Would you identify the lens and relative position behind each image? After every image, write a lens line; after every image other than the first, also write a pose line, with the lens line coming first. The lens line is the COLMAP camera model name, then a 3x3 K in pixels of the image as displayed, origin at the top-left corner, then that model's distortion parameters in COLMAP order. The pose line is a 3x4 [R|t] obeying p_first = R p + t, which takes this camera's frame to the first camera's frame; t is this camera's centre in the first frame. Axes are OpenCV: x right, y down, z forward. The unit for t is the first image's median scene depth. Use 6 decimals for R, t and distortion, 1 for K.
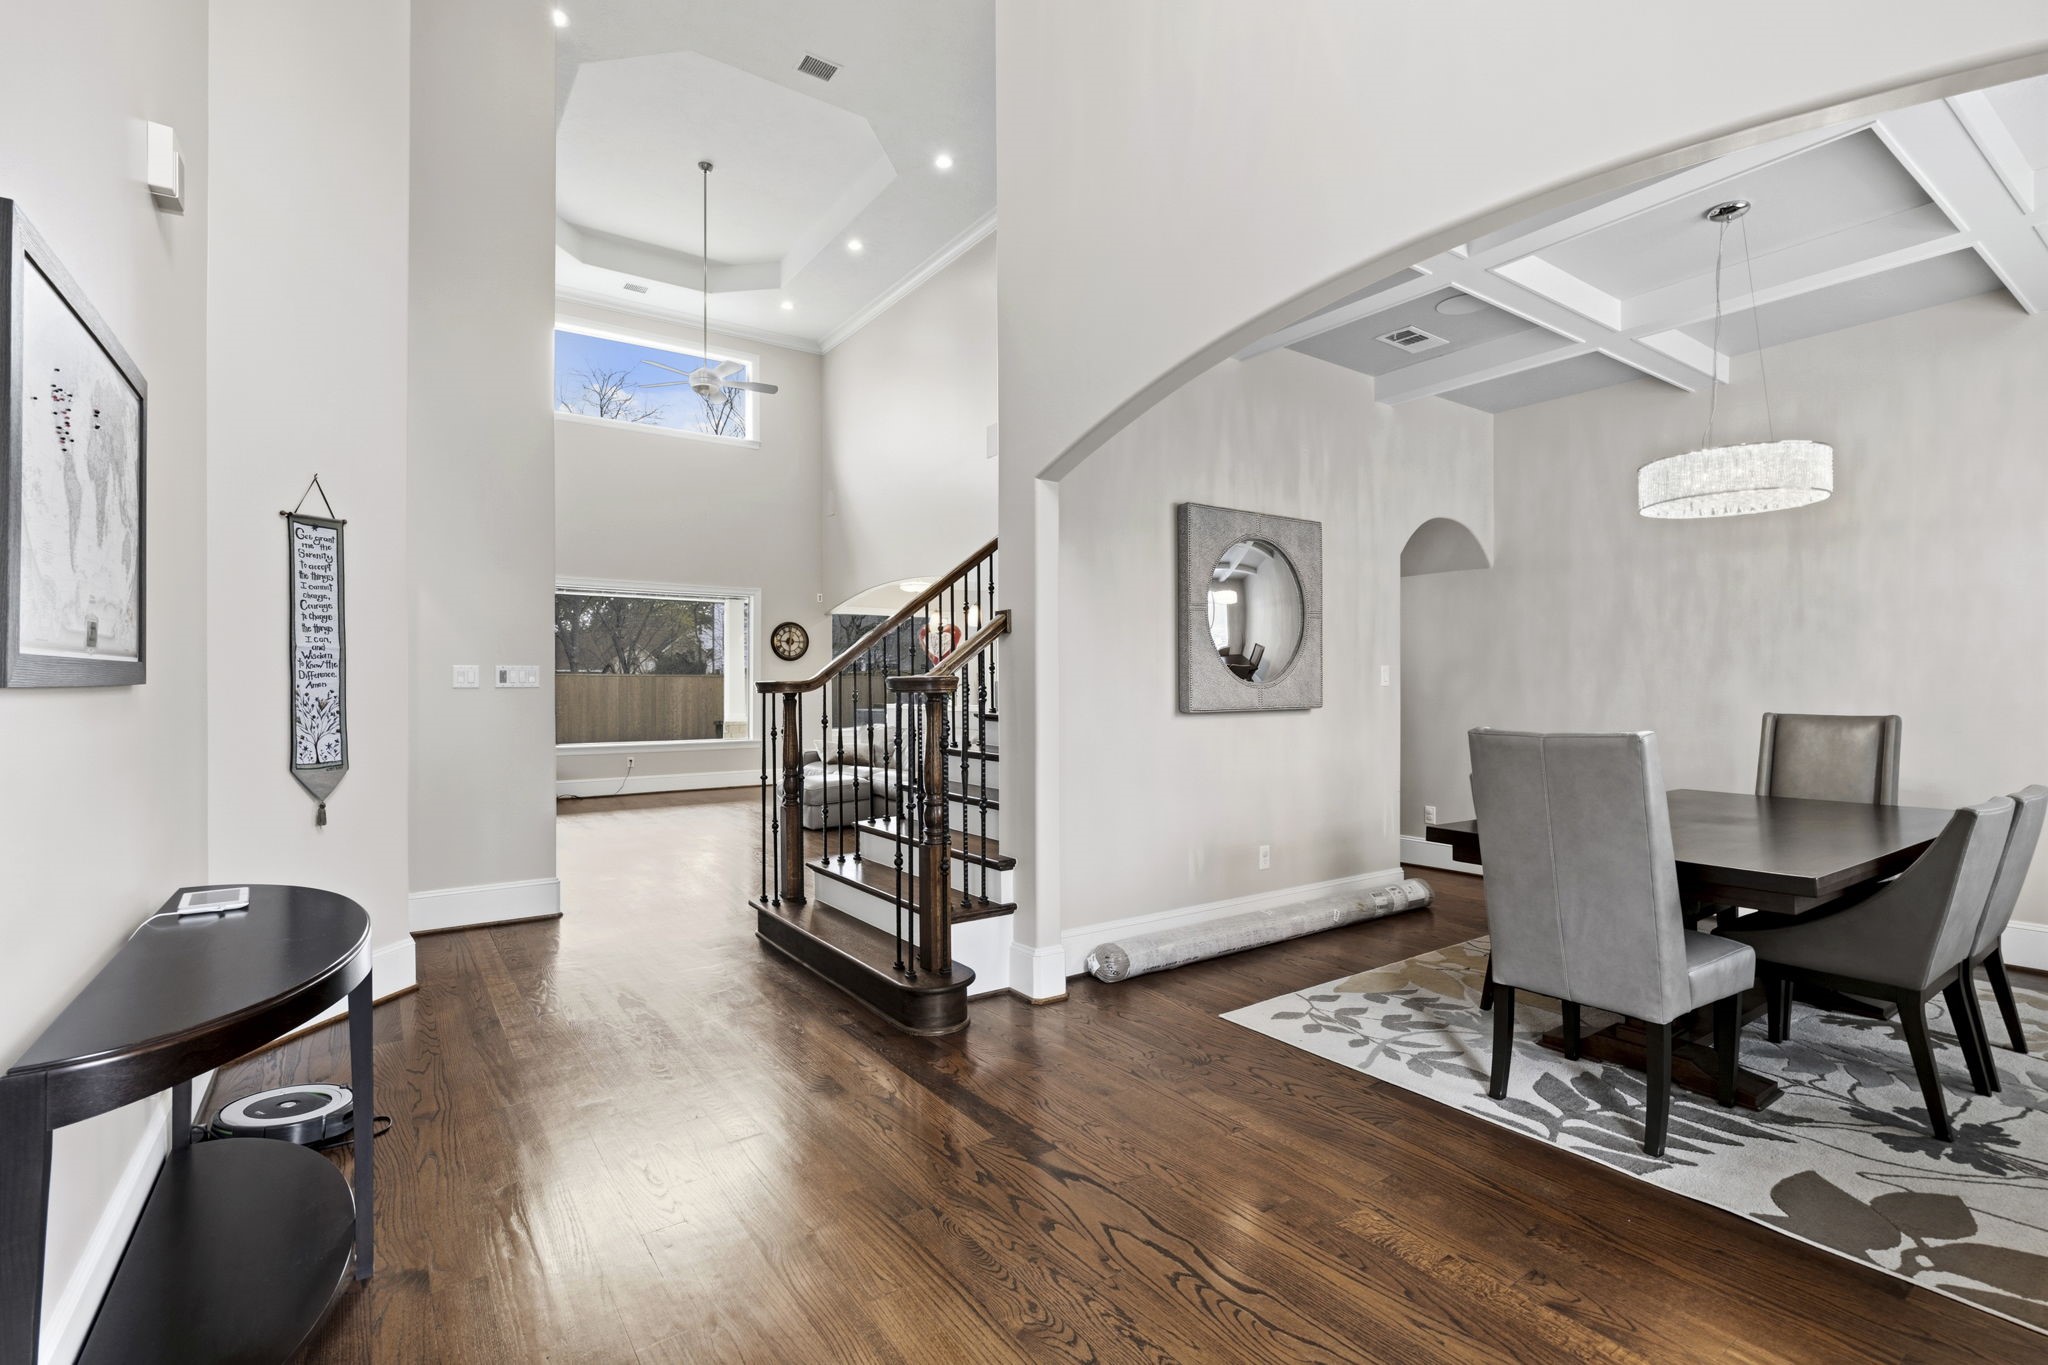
lens RADIAL K [[933.0, 0, 1020.7], [0, 933.0, 683.7], [0, 0, 1]] dist [-0.003816, -0.000524]
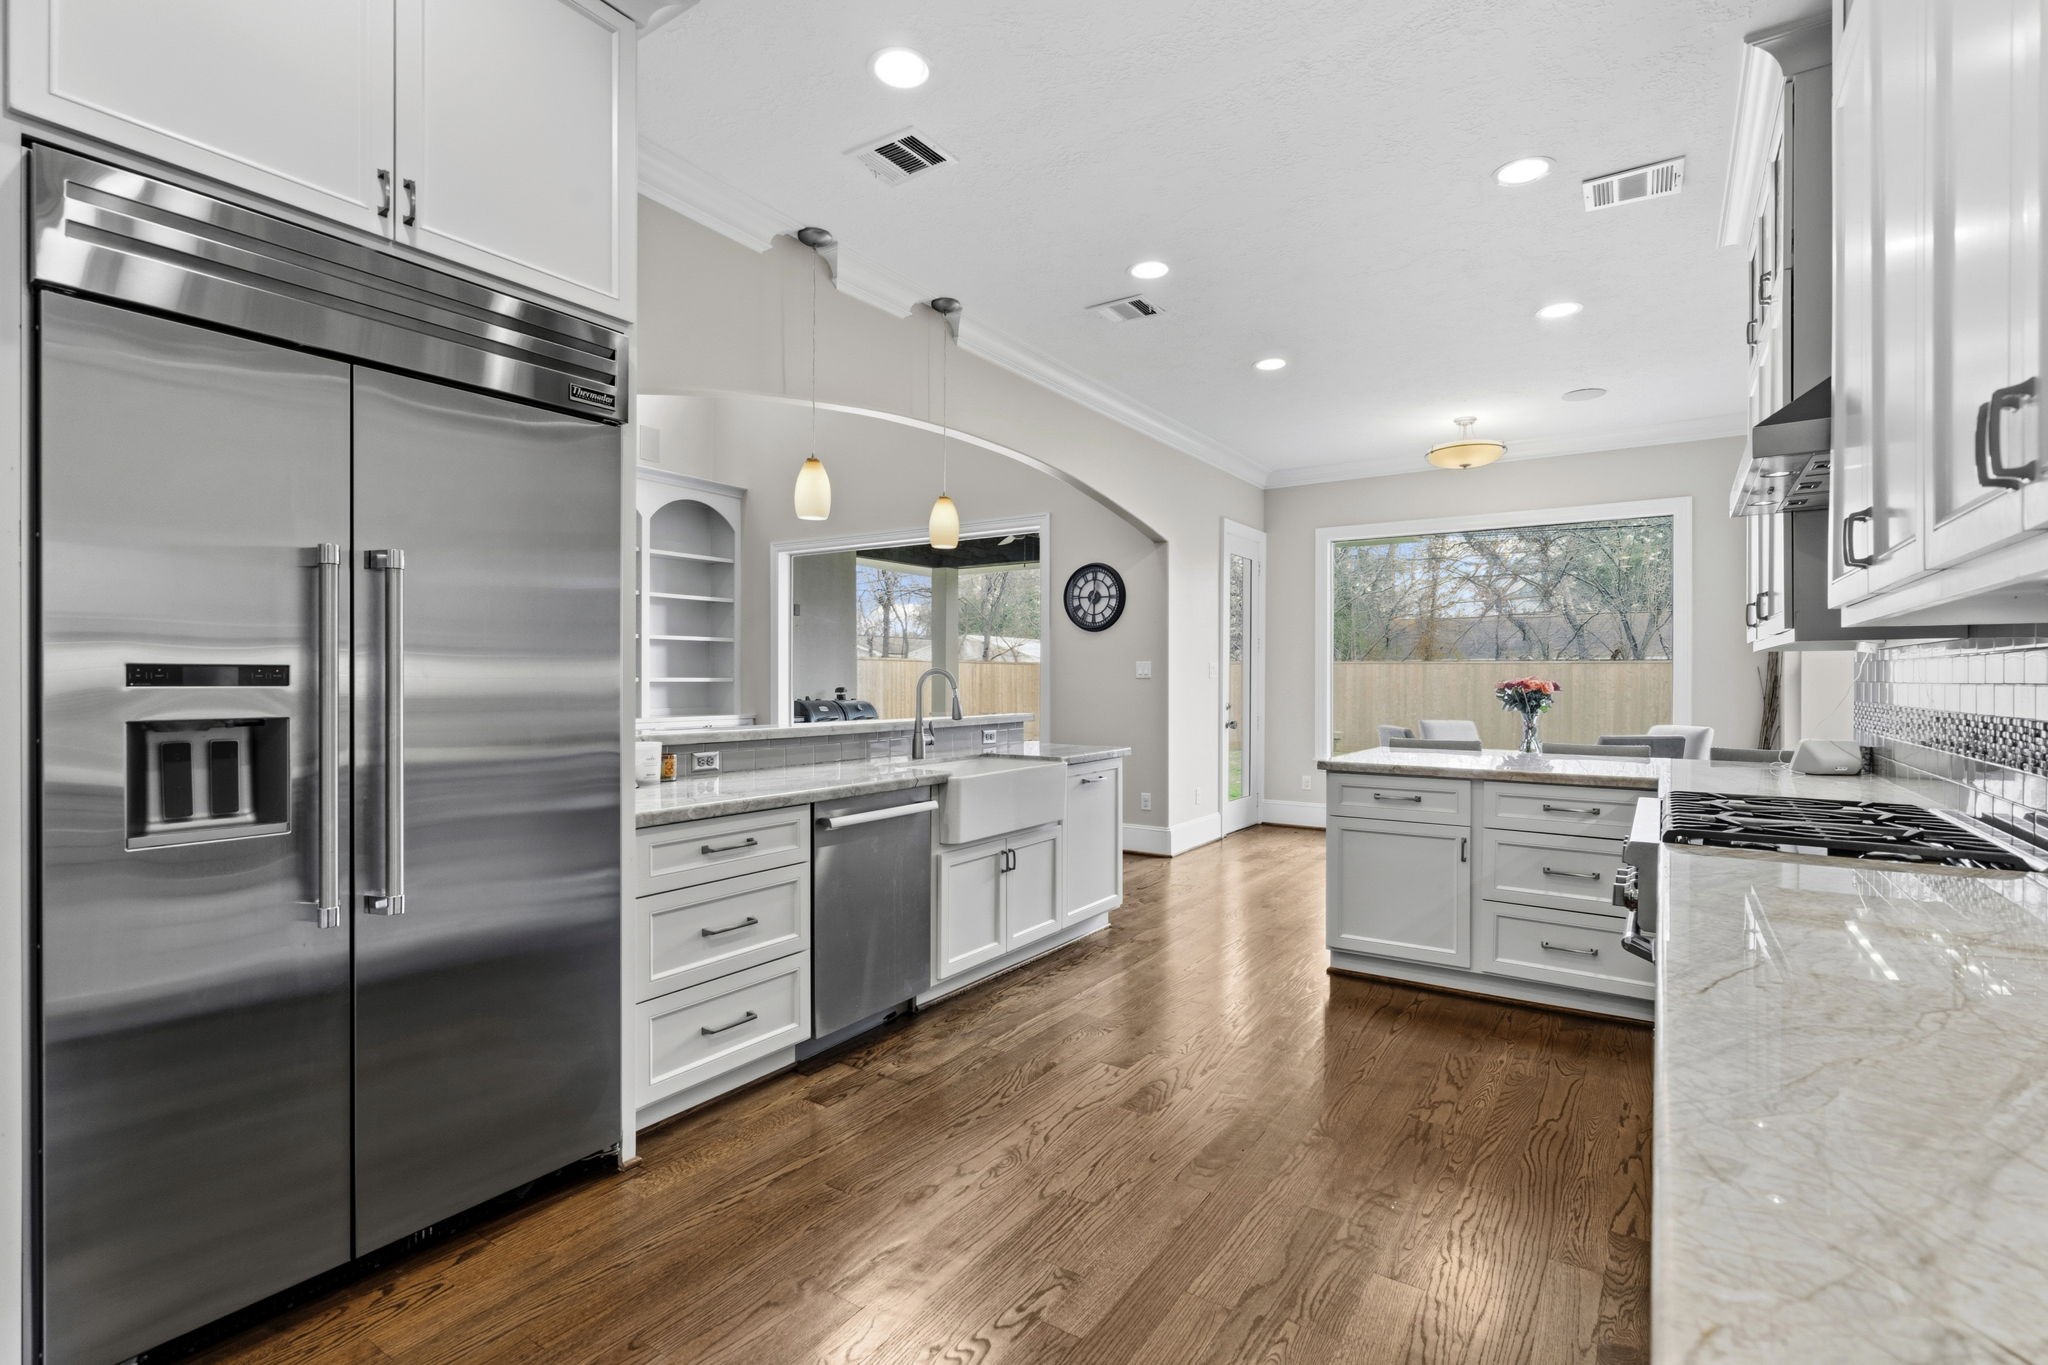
lens RADIAL K [[949.2, 0, 1022.2], [0, 949.2, 682.9], [0, 0, 1]] dist [-0.002454, -0.000042]
pose [[0.368624, 0.006966, -0.929552, 0.267677], [-0.000058, 0.999972, 0.007470, 0.002294], [0.929578, -0.002700, 0.368615, 0.739574]]
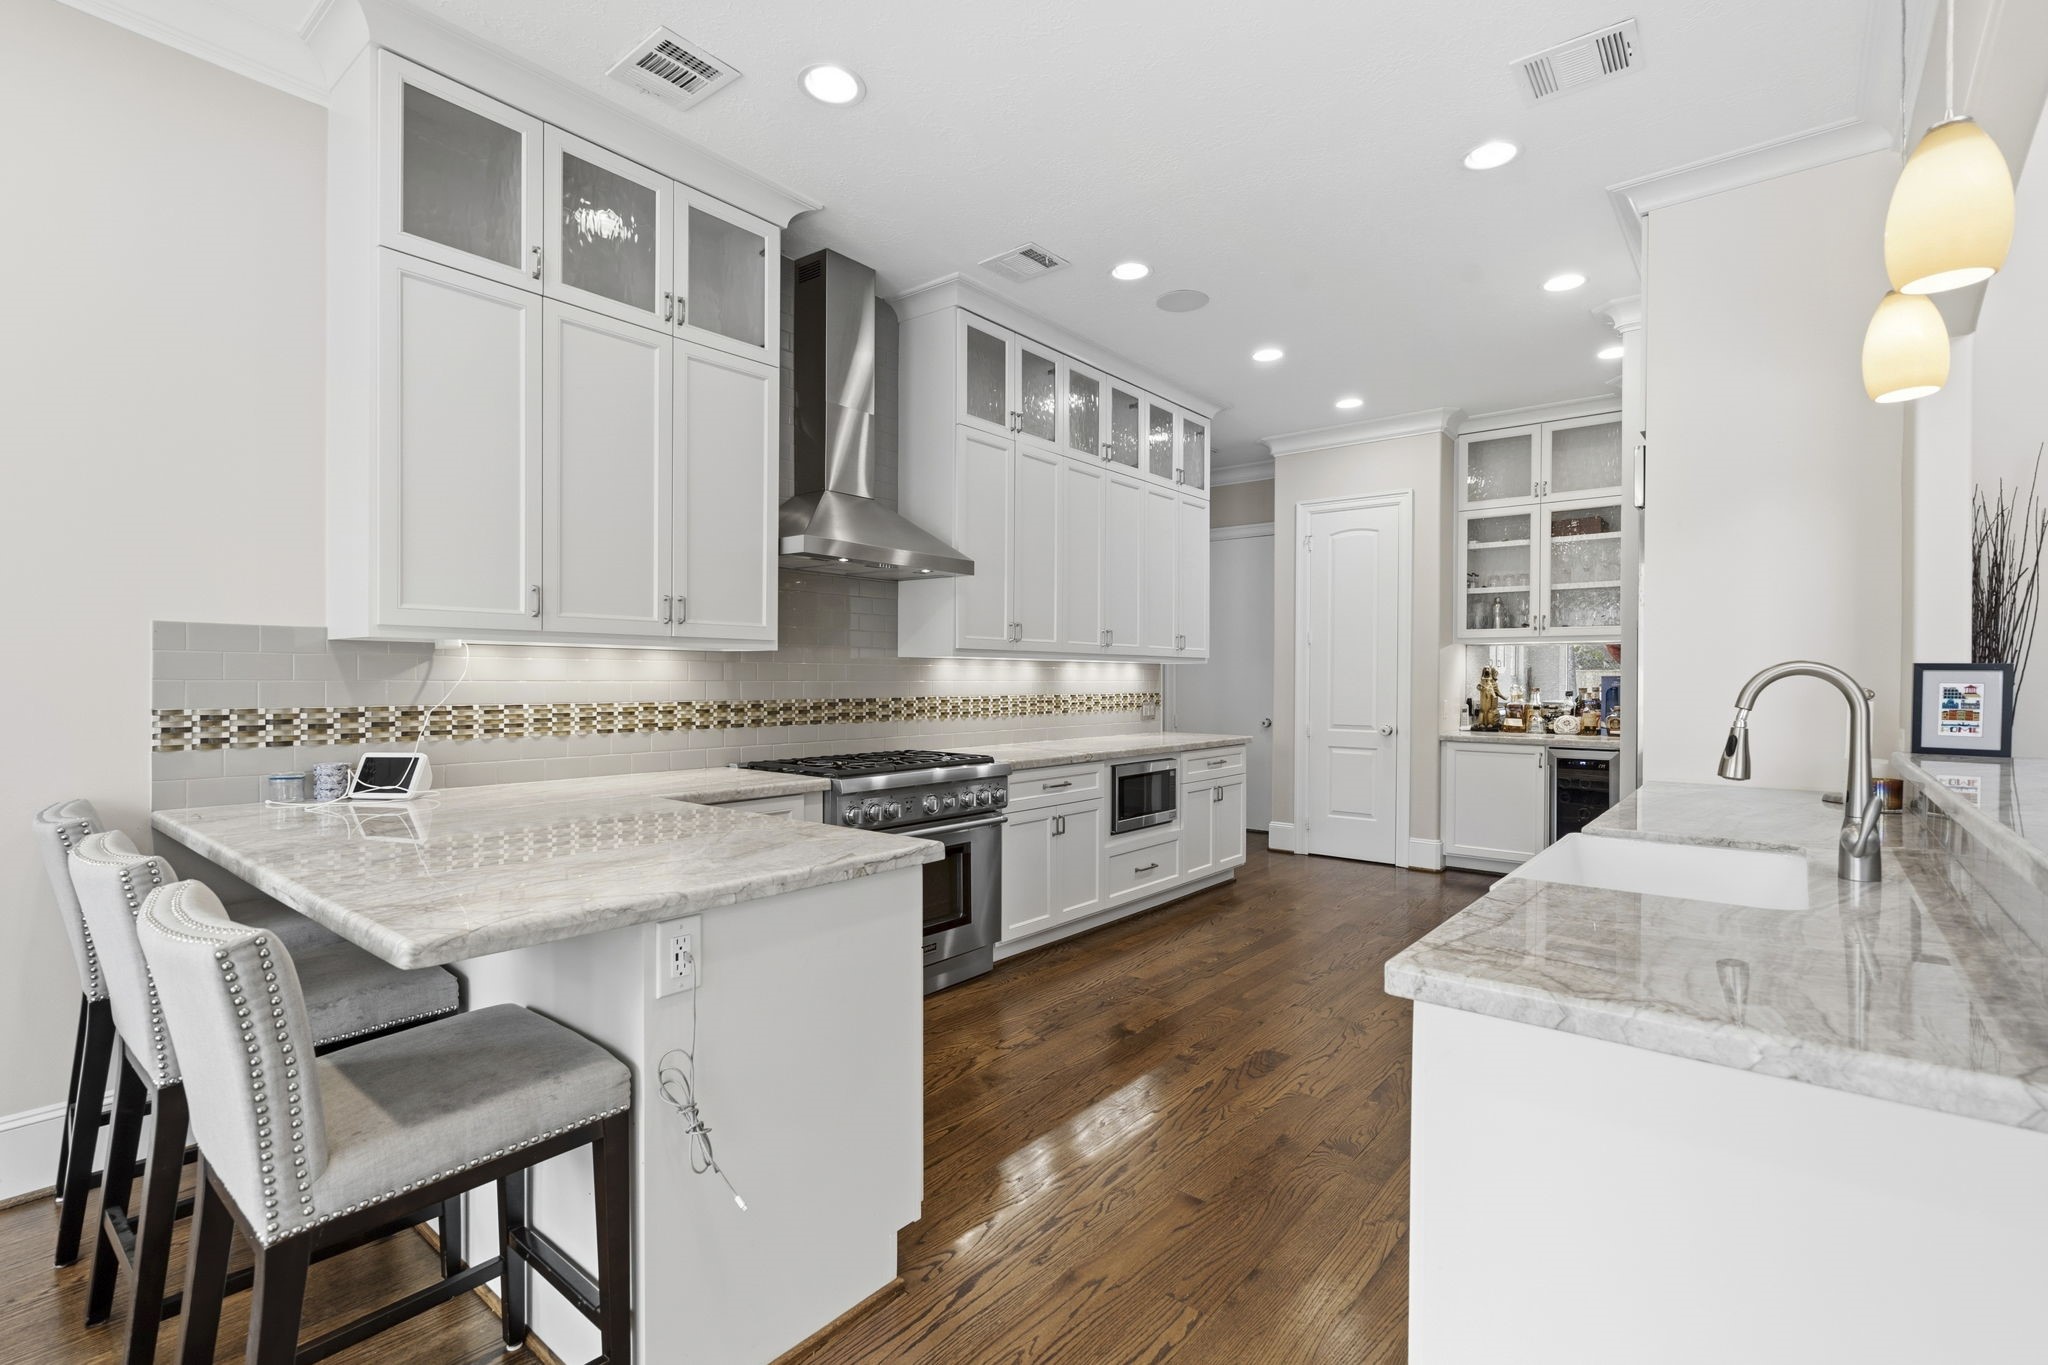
lens RADIAL K [[933.0, 0, 1020.7], [0, 933.0, 683.7], [0, 0, 1]] dist [-0.003816, -0.000524]
pose [[-0.275969, -0.011774, 0.961094, -0.157529], [-0.015370, 0.999851, 0.007835, 0.001008], [-0.961044, -0.012610, -0.276109, 0.986168]]
